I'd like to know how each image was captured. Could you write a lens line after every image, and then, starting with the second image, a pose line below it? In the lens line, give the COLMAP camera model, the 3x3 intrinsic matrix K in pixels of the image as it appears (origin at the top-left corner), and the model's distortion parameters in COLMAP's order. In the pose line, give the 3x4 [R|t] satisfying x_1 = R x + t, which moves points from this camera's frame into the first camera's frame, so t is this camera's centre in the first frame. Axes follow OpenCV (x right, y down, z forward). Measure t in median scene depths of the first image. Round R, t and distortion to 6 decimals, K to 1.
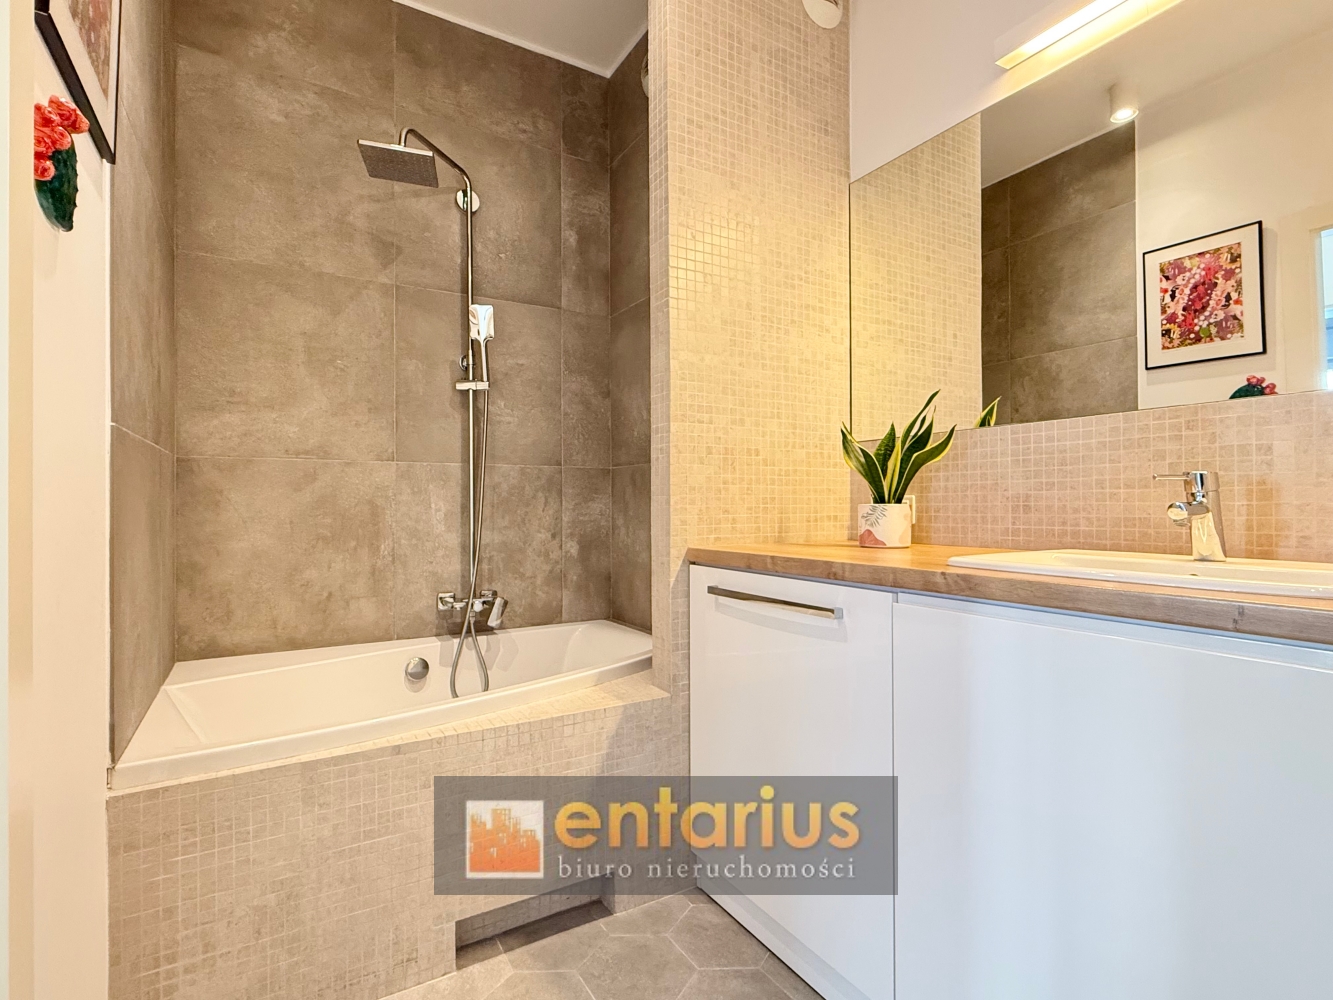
lens RADIAL K [[661.9, 0, 662.1], [0, 661.9, 501.2], [0, 0, 1]] dist [-0.005072, -0.003058]
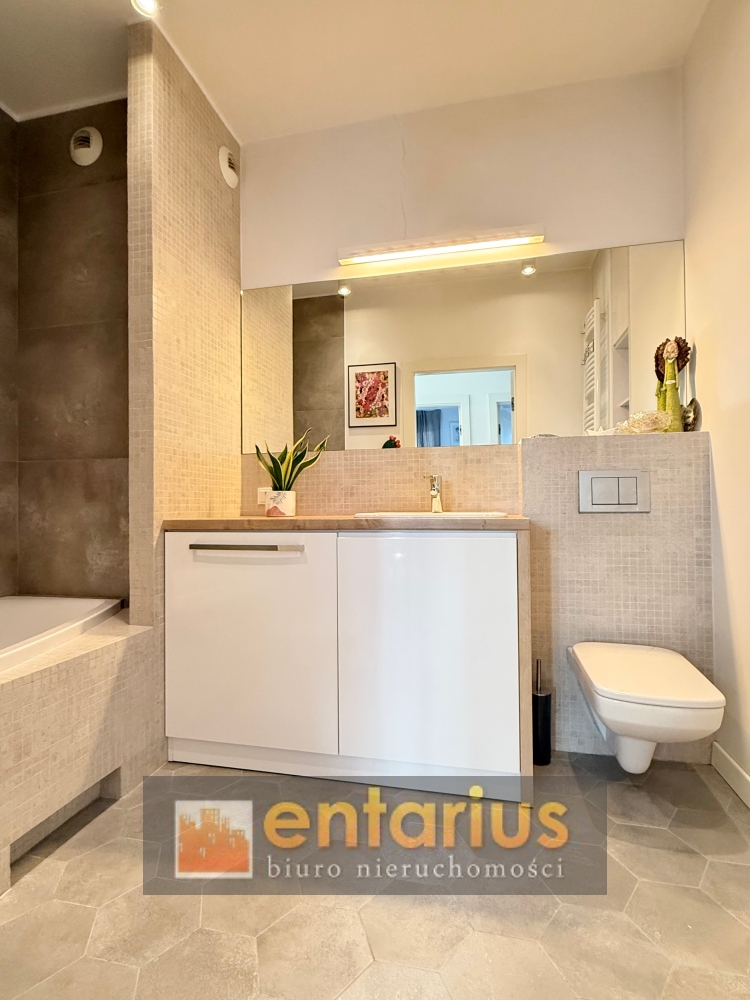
lens RADIAL K [[496.6, 0, 375.3], [0, 496.6, 499.2], [0, 0, 1]] dist [-0.005072, -0.003058]
pose [[0.684315, 0.006574, 0.729156, -0.402506], [0.002919, 0.999927, -0.011755, 0.037809], [-0.729180, 0.010173, 0.684246, -0.044941]]
